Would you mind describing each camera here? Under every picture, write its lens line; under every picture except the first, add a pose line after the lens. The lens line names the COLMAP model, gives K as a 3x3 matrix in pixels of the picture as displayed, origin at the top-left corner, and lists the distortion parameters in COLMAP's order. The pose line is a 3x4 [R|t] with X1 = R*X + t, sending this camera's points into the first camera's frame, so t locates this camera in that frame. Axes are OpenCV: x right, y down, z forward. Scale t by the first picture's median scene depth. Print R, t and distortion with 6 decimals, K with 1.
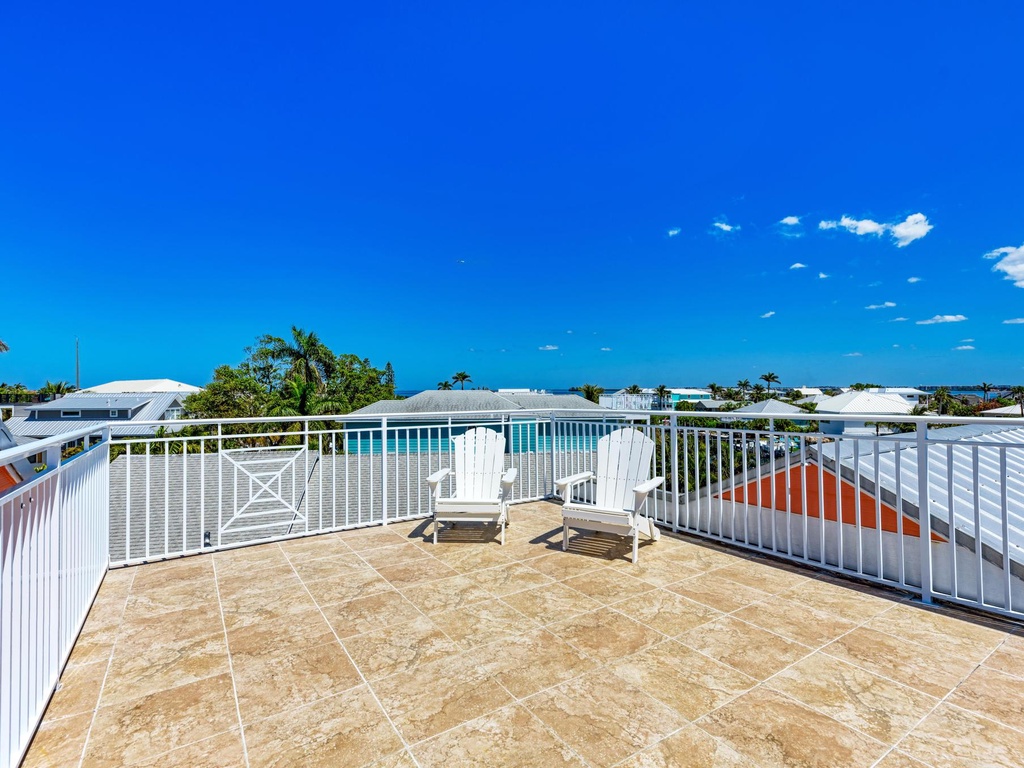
lens RADIAL K [[523.8, 0, 515.2], [0, 523.8, 388.5], [0, 0, 1]] dist [0.016496, -0.000425]
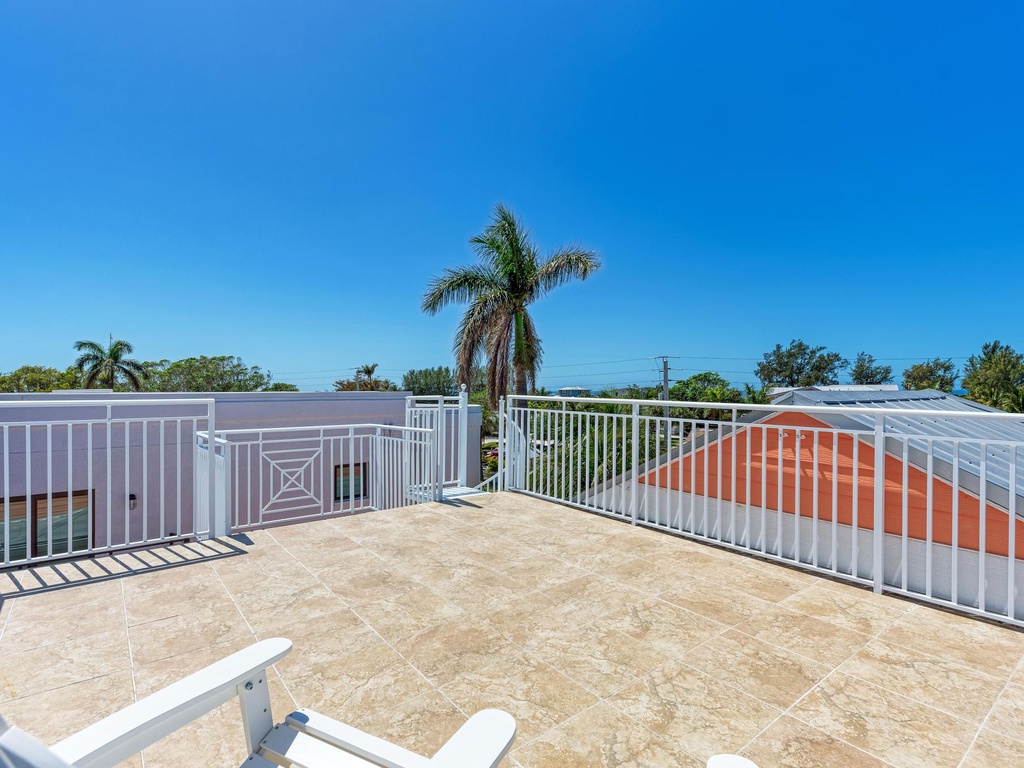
lens RADIAL K [[523.8, 0, 515.2], [0, 523.8, 388.5], [0, 0, 1]] dist [0.016496, -0.000425]
pose [[-0.996475, 0.008560, -0.083446, 0.146718], [0.008892, 0.999954, -0.003602, 0.031444], [0.083412, -0.004331, -0.996506, 1.975160]]
